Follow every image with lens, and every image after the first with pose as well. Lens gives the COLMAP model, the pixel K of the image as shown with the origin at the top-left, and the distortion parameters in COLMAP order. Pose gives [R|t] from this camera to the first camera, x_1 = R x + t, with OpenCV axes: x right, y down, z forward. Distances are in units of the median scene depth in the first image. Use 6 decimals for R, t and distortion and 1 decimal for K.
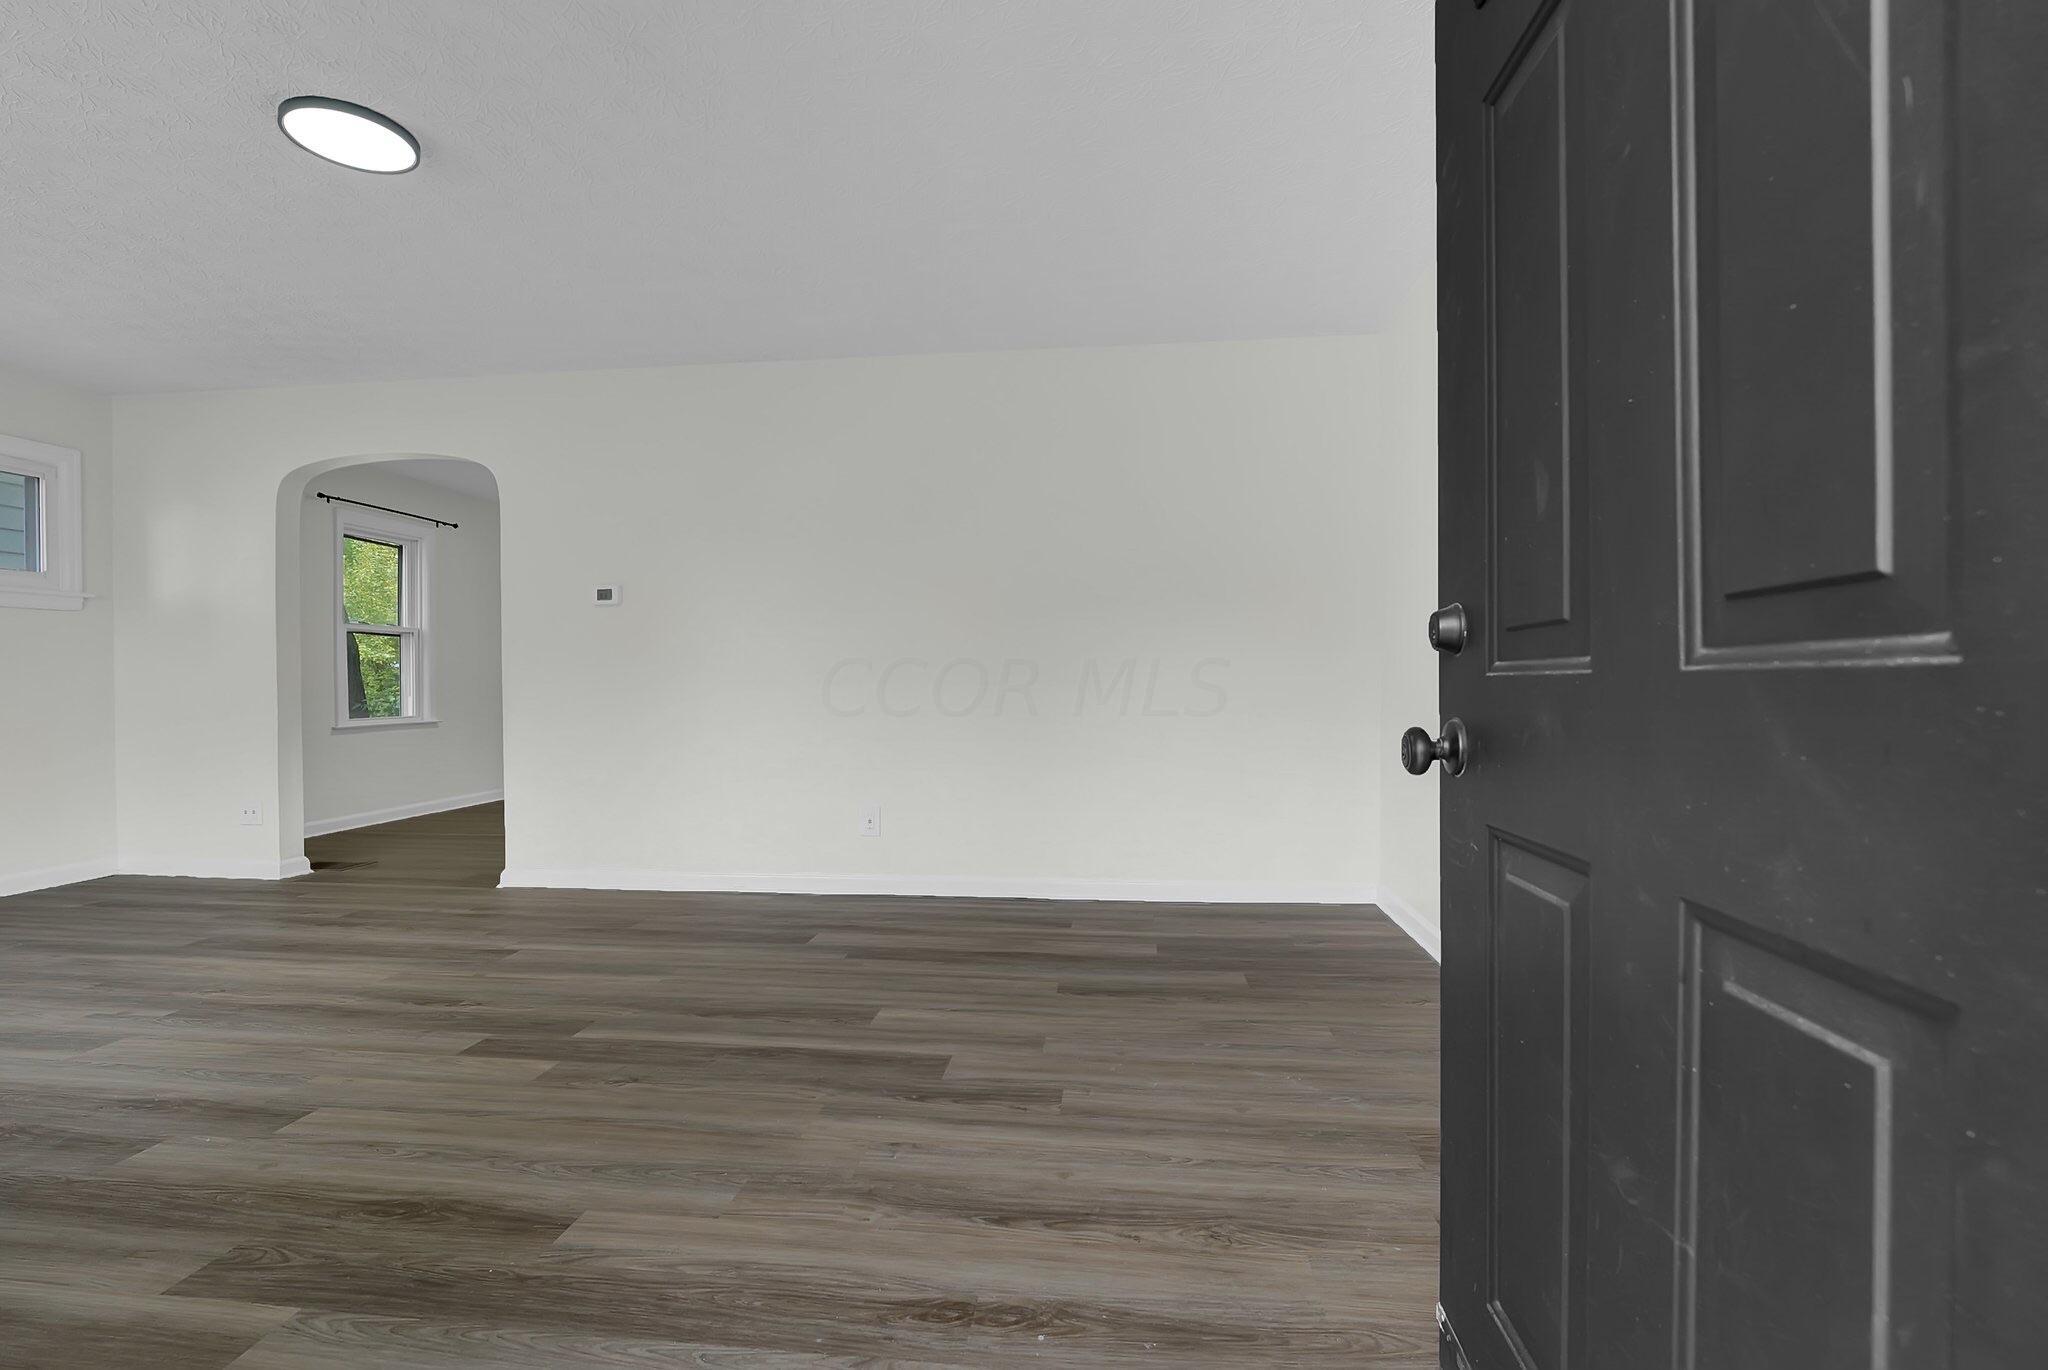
lens RADIAL K [[927.5, 0, 1030.9], [0, 927.5, 688.1], [0, 0, 1]] dist [-0.001493, -0.000128]
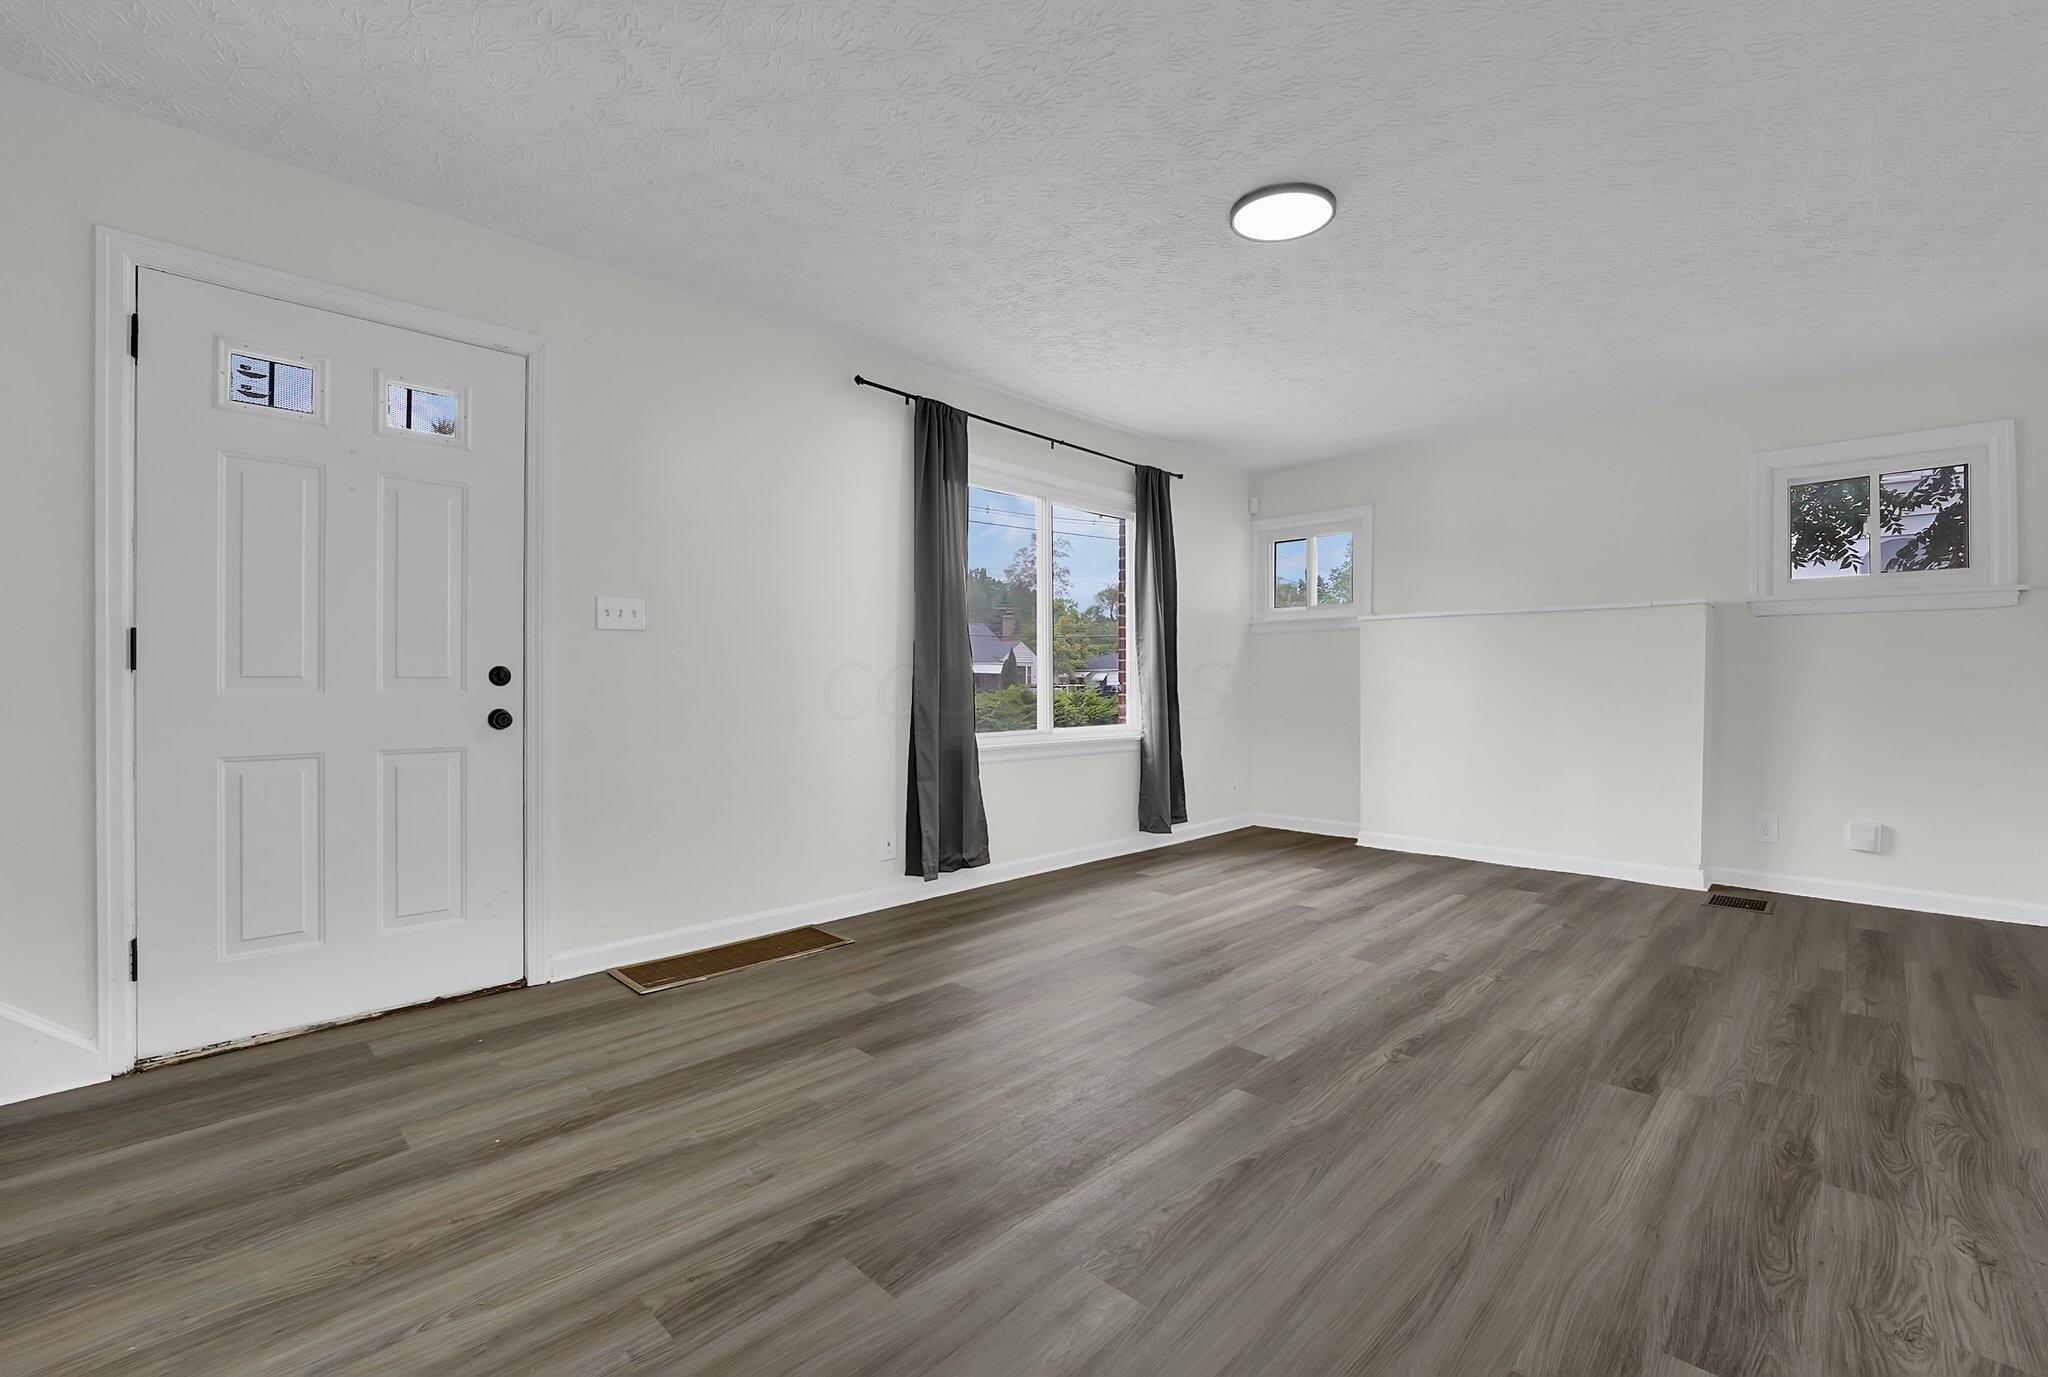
lens RADIAL K [[896.1, 0, 1023.2], [0, 896.1, 682.7], [0, 0, 1]] dist [-0.018387, -0.000435]
pose [[-0.631506, 0.004021, -0.775361, 0.377325], [-0.000315, 0.999985, 0.005442, -0.034153], [0.775371, 0.003681, -0.631495, 1.657696]]
